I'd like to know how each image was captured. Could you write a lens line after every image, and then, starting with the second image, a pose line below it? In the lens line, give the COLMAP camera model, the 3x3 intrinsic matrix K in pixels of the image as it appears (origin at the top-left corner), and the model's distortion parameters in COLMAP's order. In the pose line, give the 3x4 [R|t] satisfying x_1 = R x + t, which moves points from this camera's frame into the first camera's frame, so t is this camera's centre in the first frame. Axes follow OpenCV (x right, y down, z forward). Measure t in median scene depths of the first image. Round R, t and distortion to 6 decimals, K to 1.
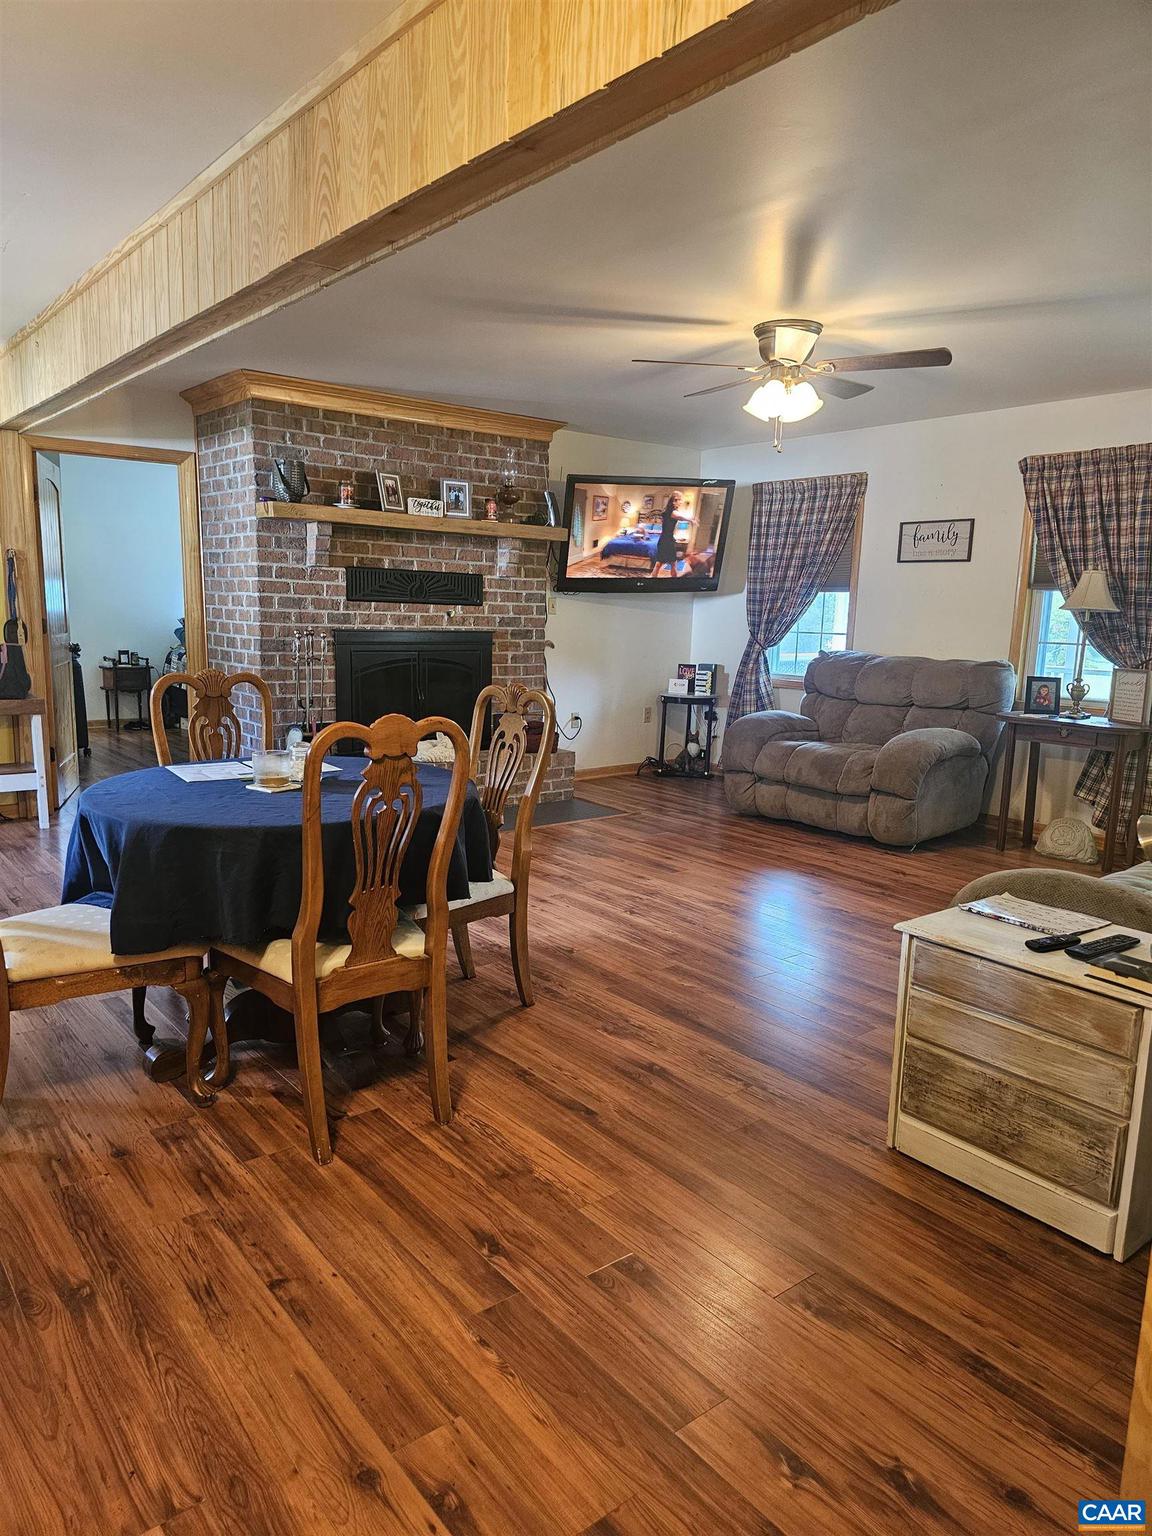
lens RADIAL K [[1020.2, 0, 575.6], [0, 1020.2, 788.0], [0, 0, 1]] dist [0.082234, -0.089955]
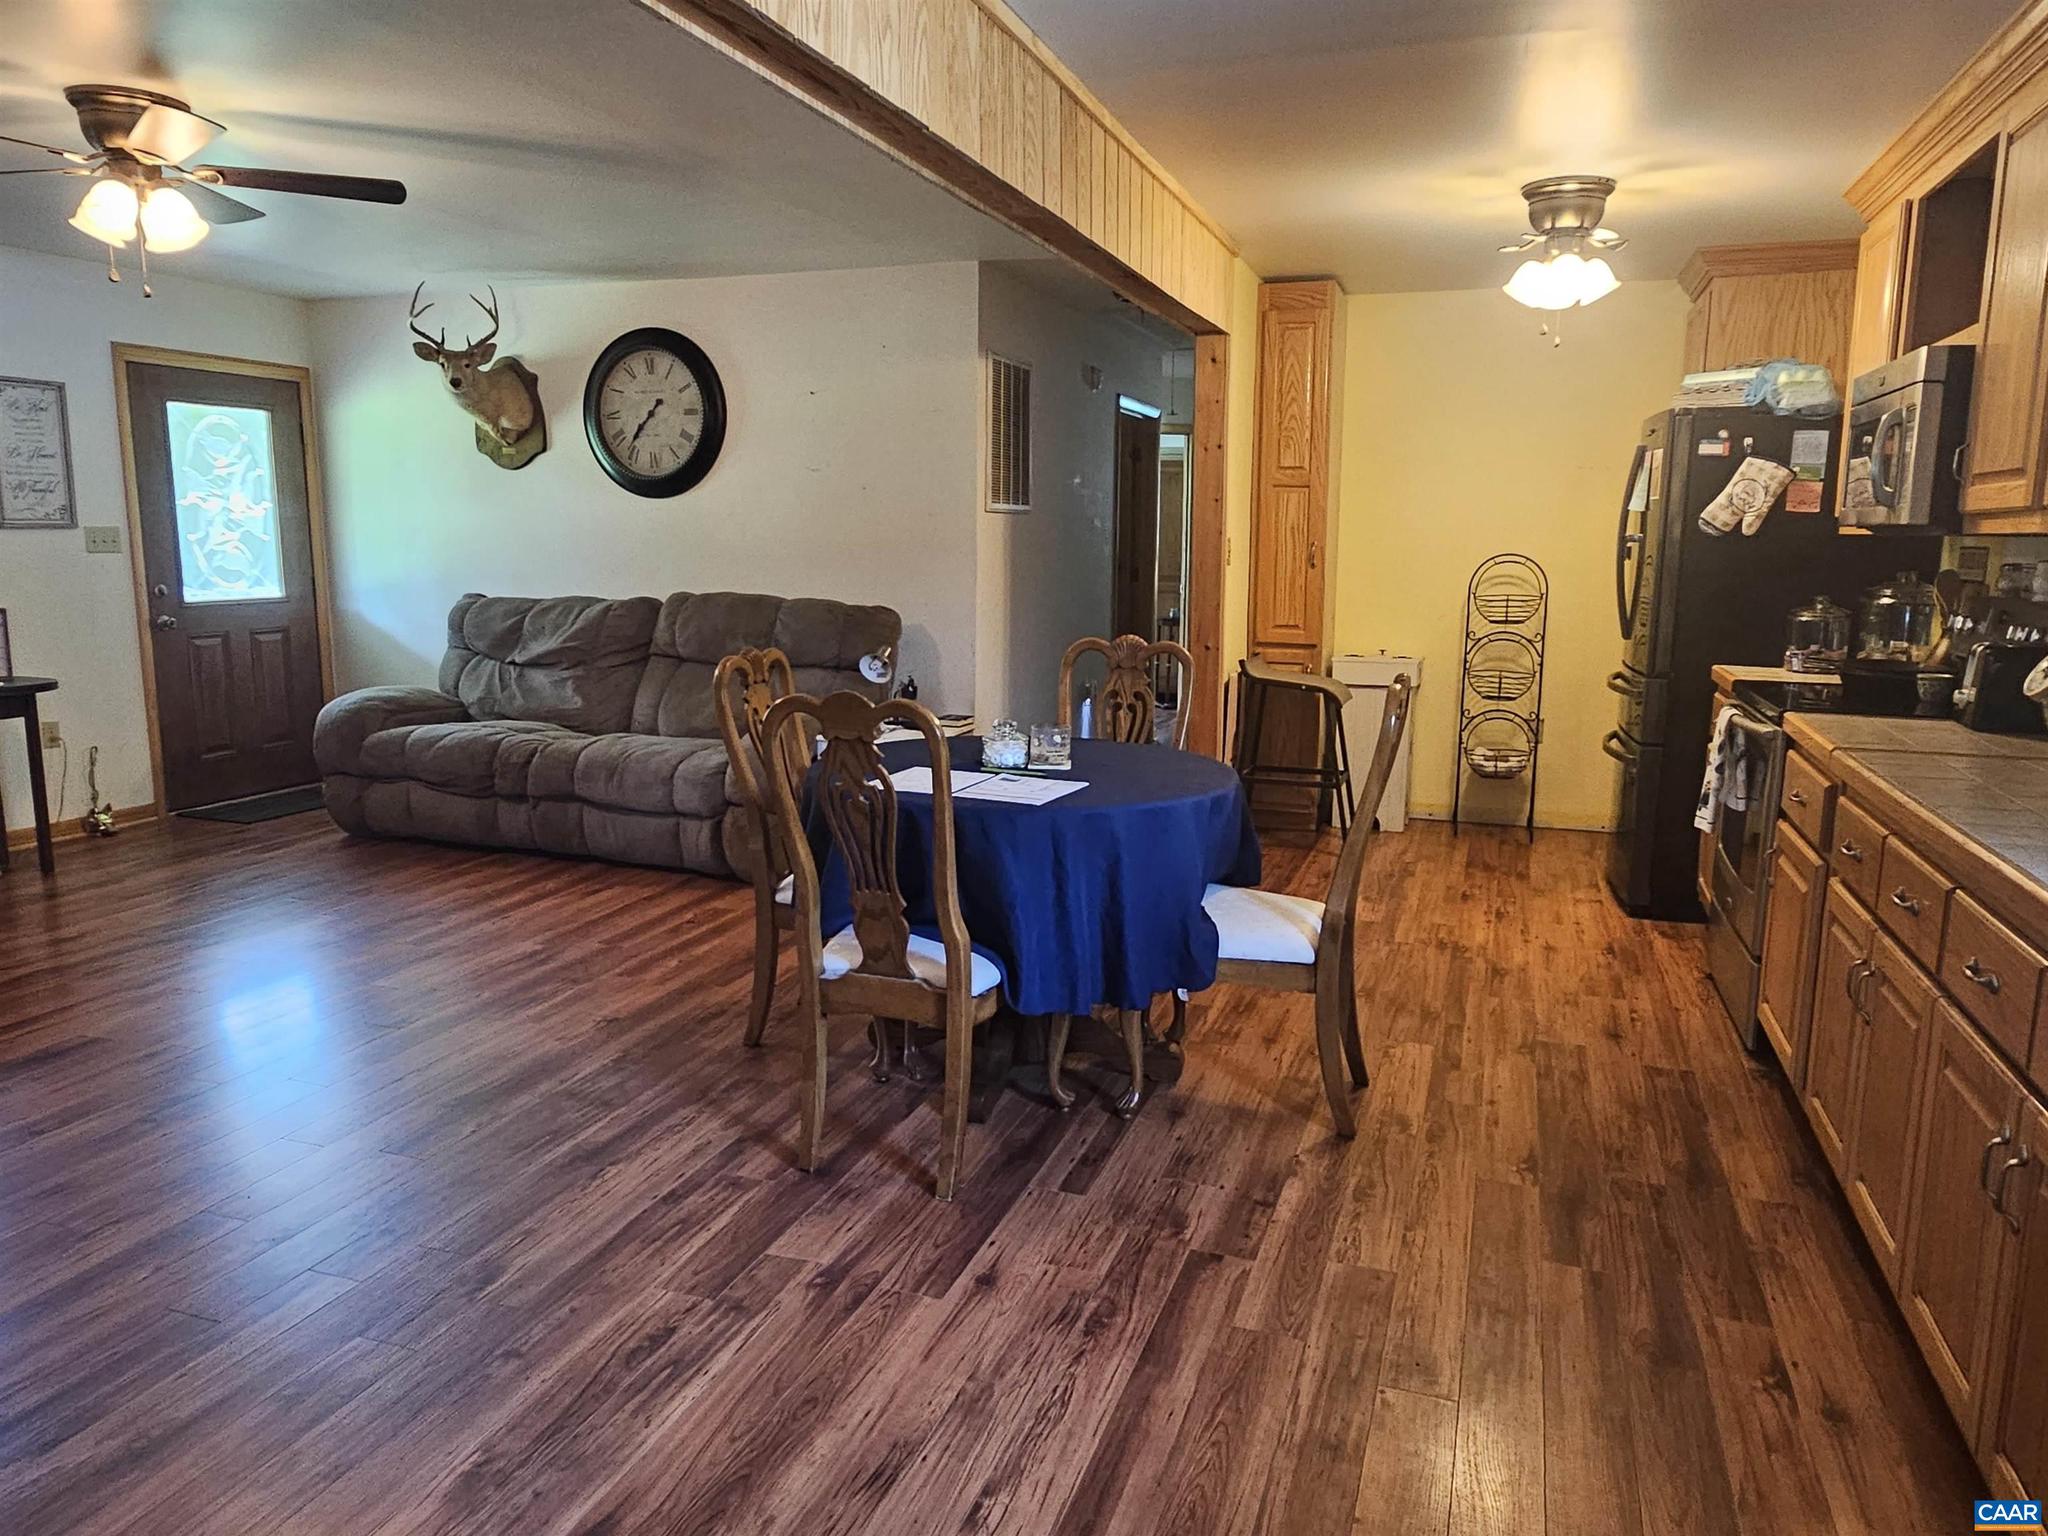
lens RADIAL K [[1392.6, 0, 1015.3], [0, 1392.6, 765.5], [0, 0, 1]] dist [0.001205, 0.000764]
pose [[-0.521368, -0.173563, 0.835495, -0.586728], [0.131217, 0.951146, 0.279470, -0.155845], [-0.843183, 0.255338, -0.473123, 0.725716]]
